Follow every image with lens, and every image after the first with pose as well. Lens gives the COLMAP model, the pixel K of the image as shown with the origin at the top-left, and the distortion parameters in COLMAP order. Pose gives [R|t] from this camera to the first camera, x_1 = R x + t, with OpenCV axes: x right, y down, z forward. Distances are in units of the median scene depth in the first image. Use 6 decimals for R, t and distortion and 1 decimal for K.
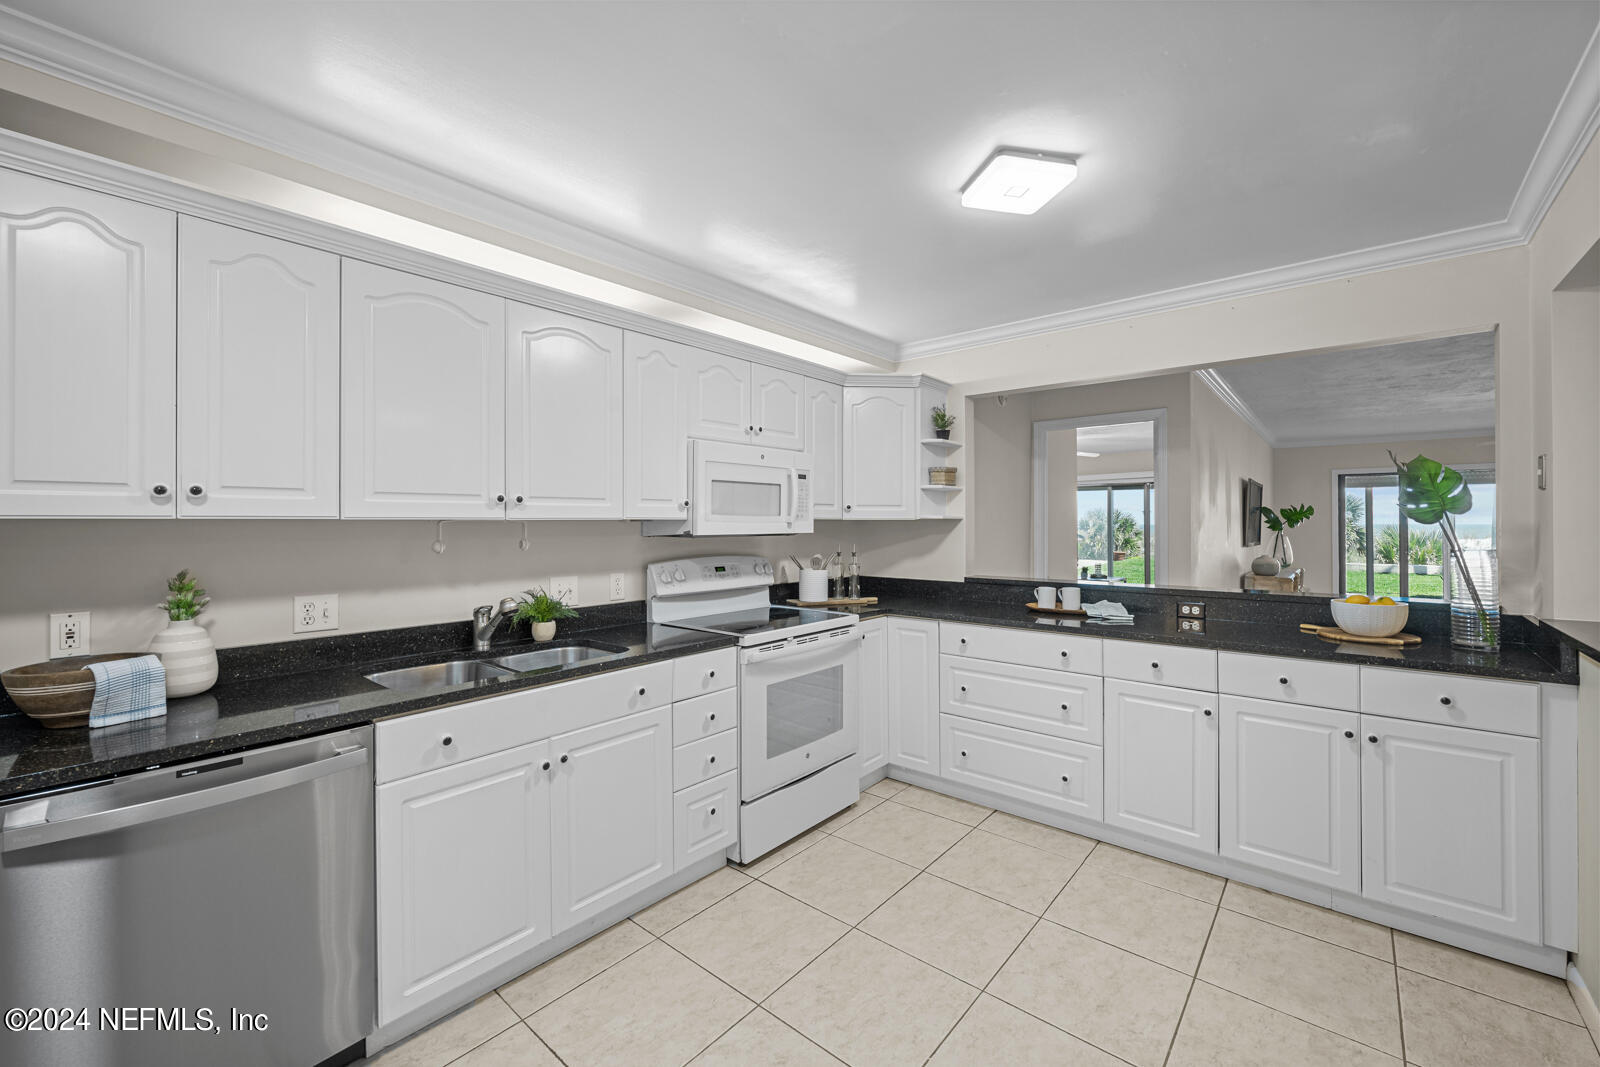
lens RADIAL K [[656.1, 0, 800.0], [0, 656.1, 533.5], [0, 0, 1]] dist [-0.015336, -0.000192]
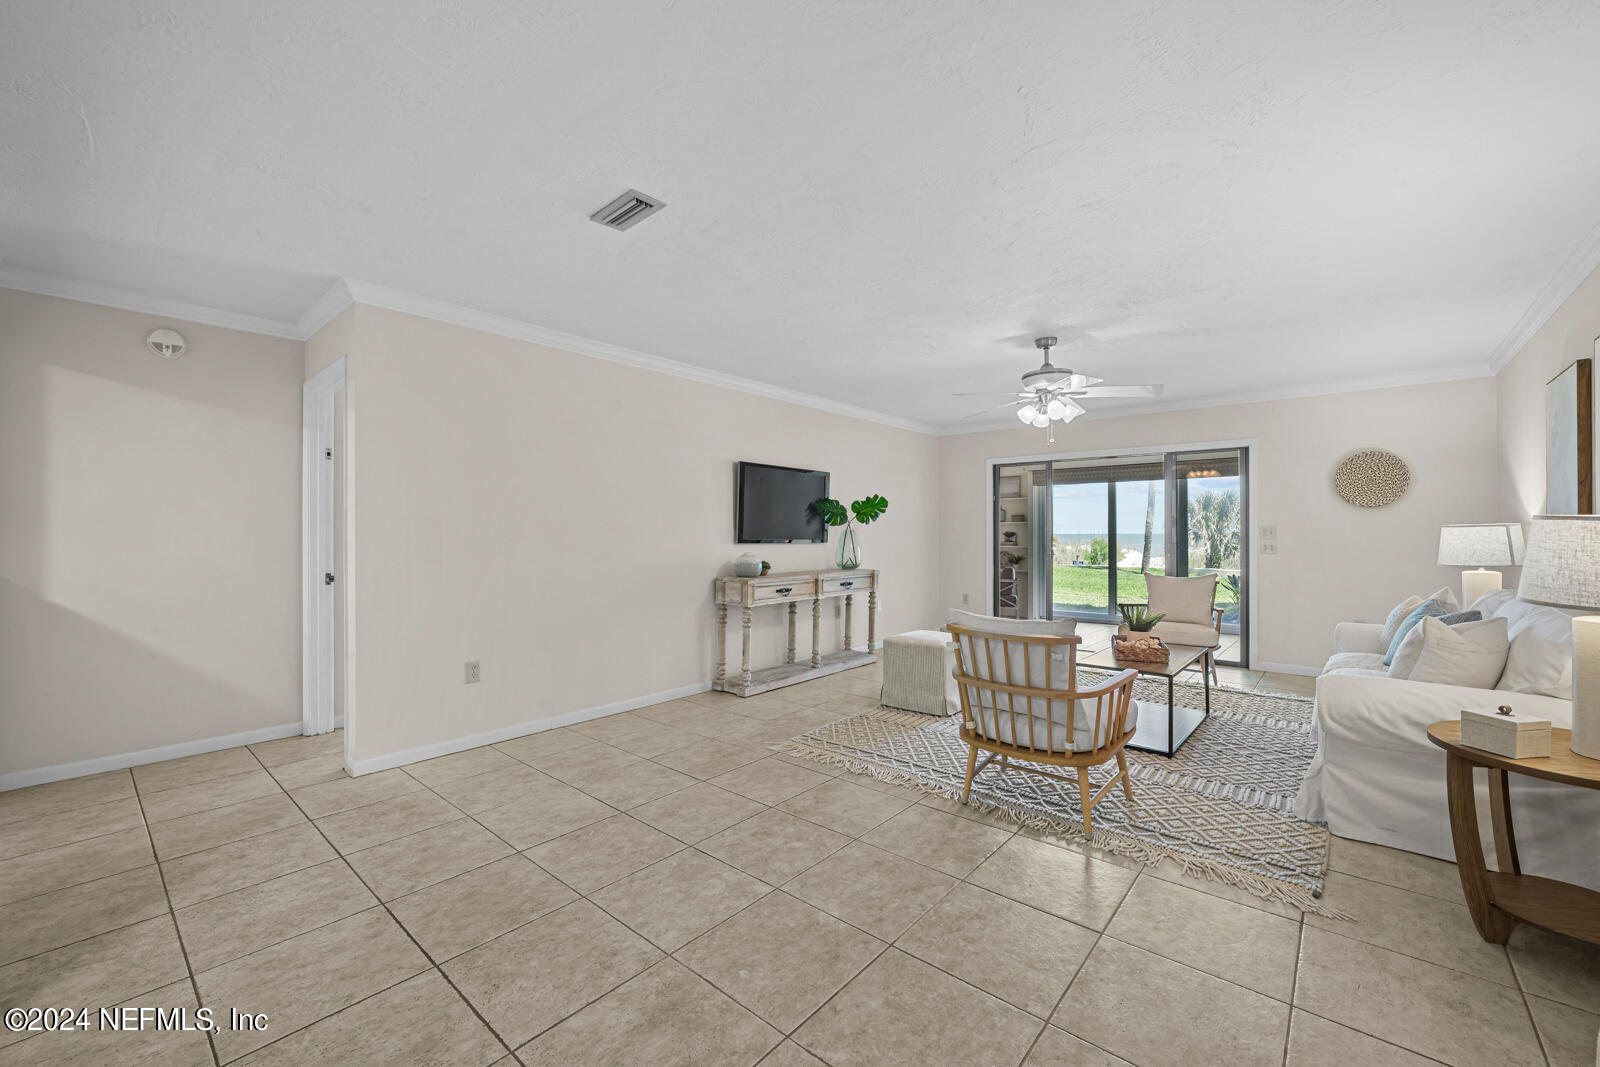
lens RADIAL K [[636.6, 0, 800.0], [0, 636.6, 533.5], [0, 0, 1]] dist [-0.007911, 0.000239]
pose [[0.999865, 0.003813, -0.015977, 0.682947], [-0.003980, 0.999938, -0.010377, 0.014137], [0.015937, 0.010439, 0.999819, 0.159996]]
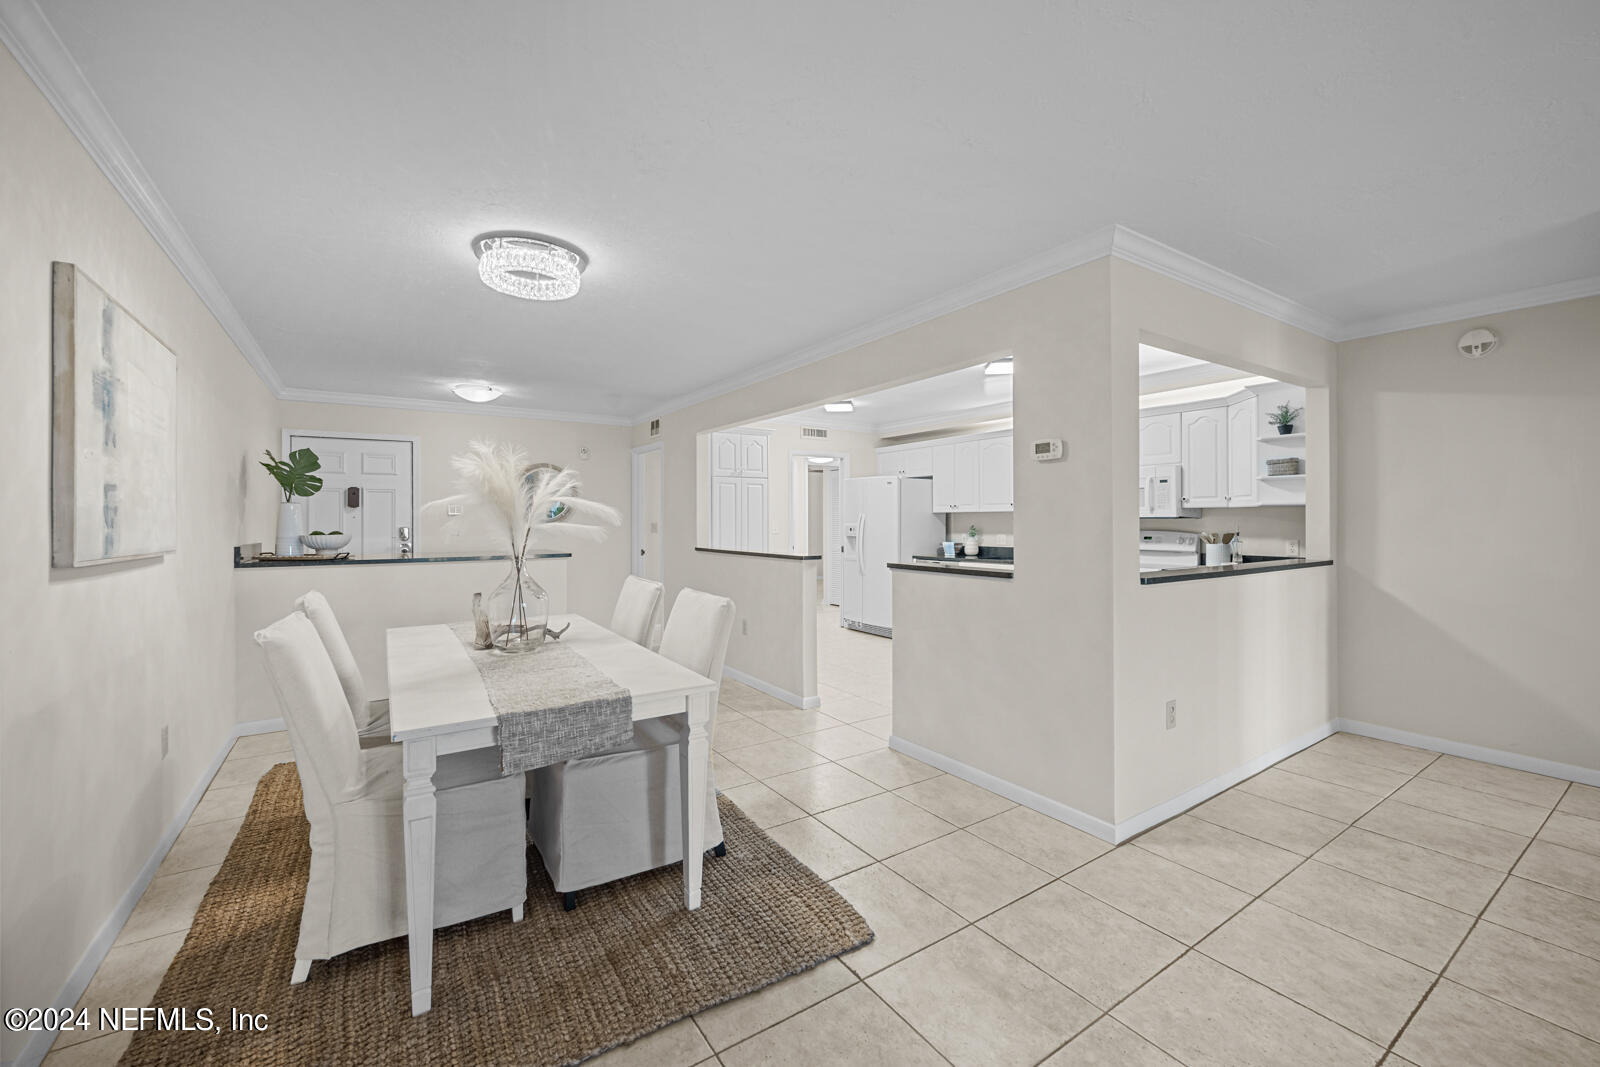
lens RADIAL K [[636.6, 0, 800.0], [0, 636.6, 533.5], [0, 0, 1]] dist [-0.007911, 0.000239]
pose [[-0.280230, 0.027650, -0.959535, 0.799369], [-0.006406, 0.999509, 0.030673, -0.001238], [0.959912, 0.014742, -0.279915, 0.275280]]
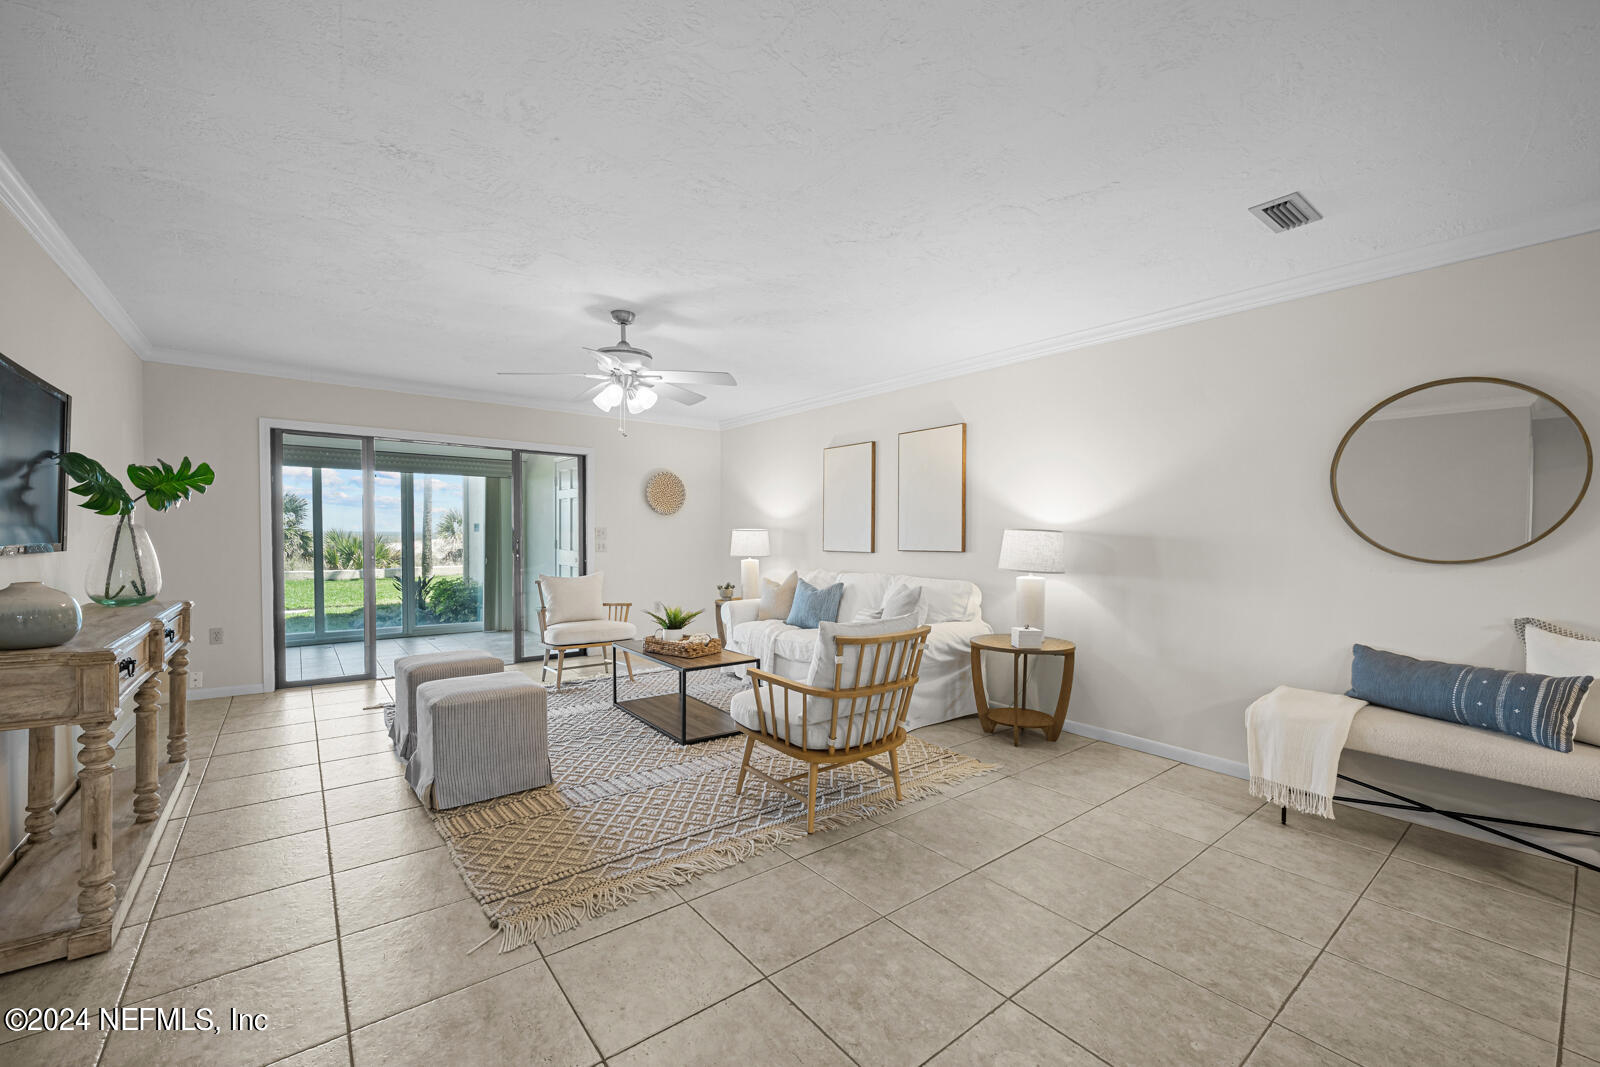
lens RADIAL K [[645.6, 0, 794.2], [0, 645.6, 546.0], [0, 0, 1]] dist [-0.007300, 0.000193]
pose [[0.204452, -0.009993, 0.978826, 0.421869], [0.001893, 0.999950, 0.009813, 0.011878], [-0.978875, -0.000153, 0.204461, 0.495065]]
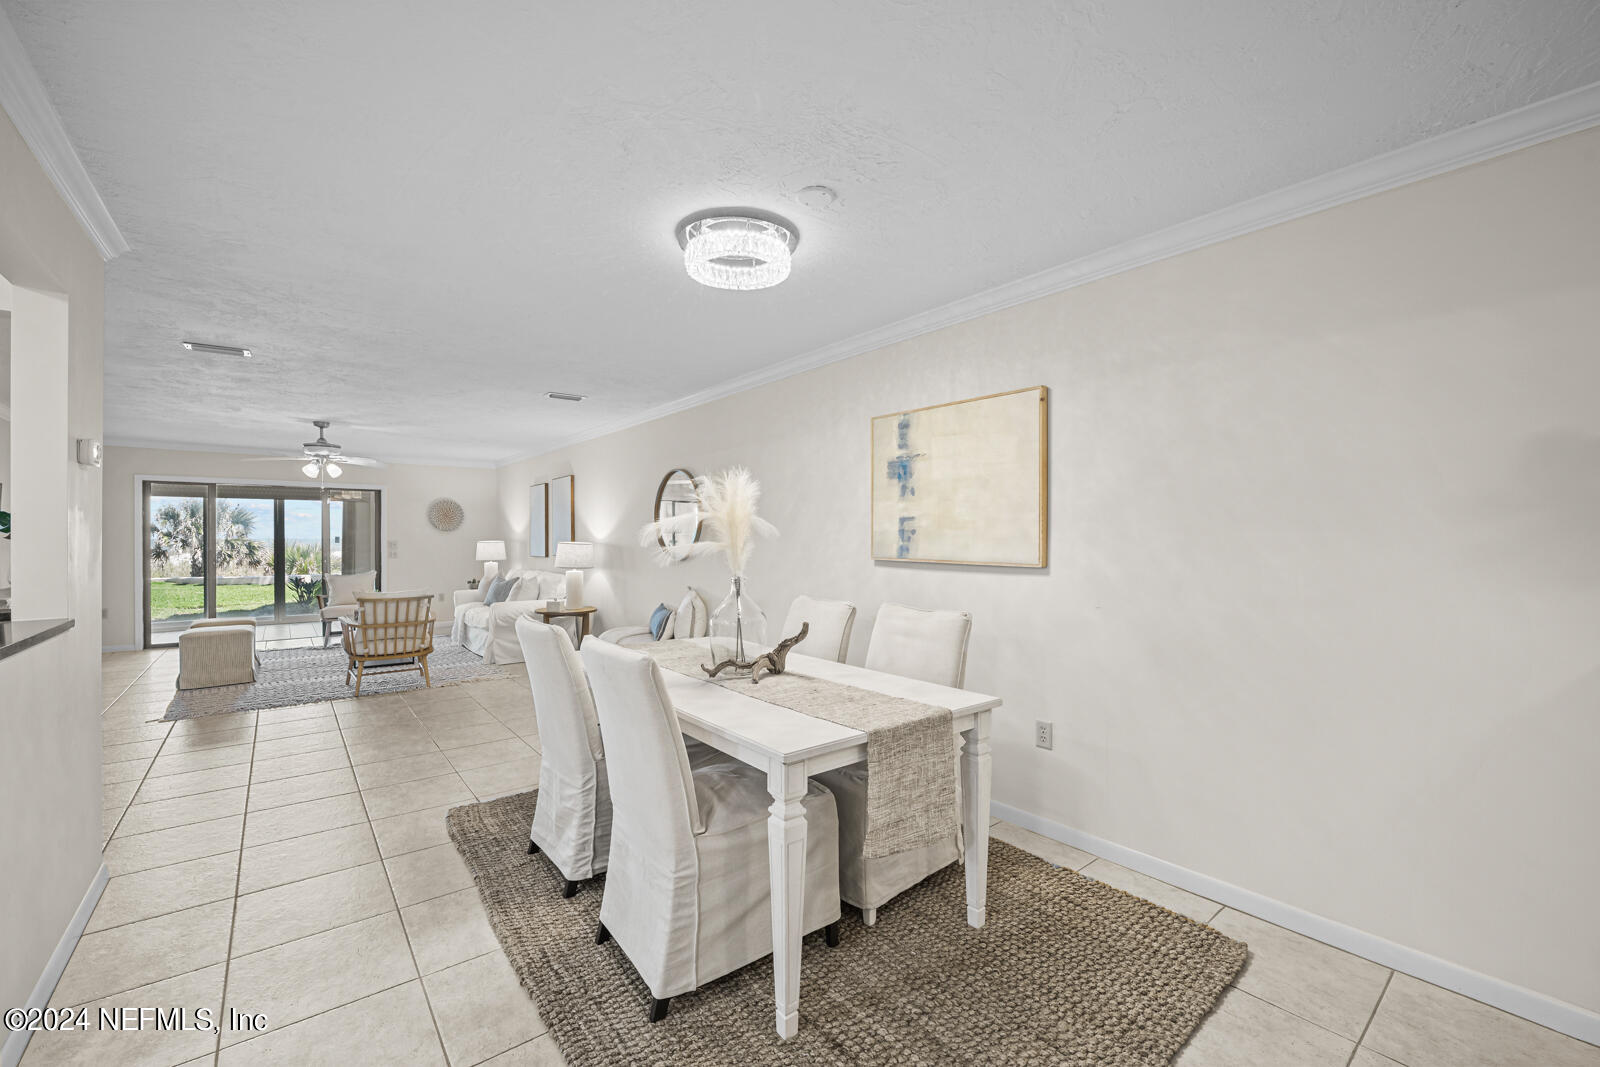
lens RADIAL K [[656.1, 0, 800.0], [0, 656.1, 533.5], [0, 0, 1]] dist [-0.015336, -0.000192]
pose [[0.191669, 0.010660, 0.981402, 0.141220], [0.010573, 0.999861, -0.012925, 0.005552], [-0.981403, 0.012853, 0.191529, -0.086712]]
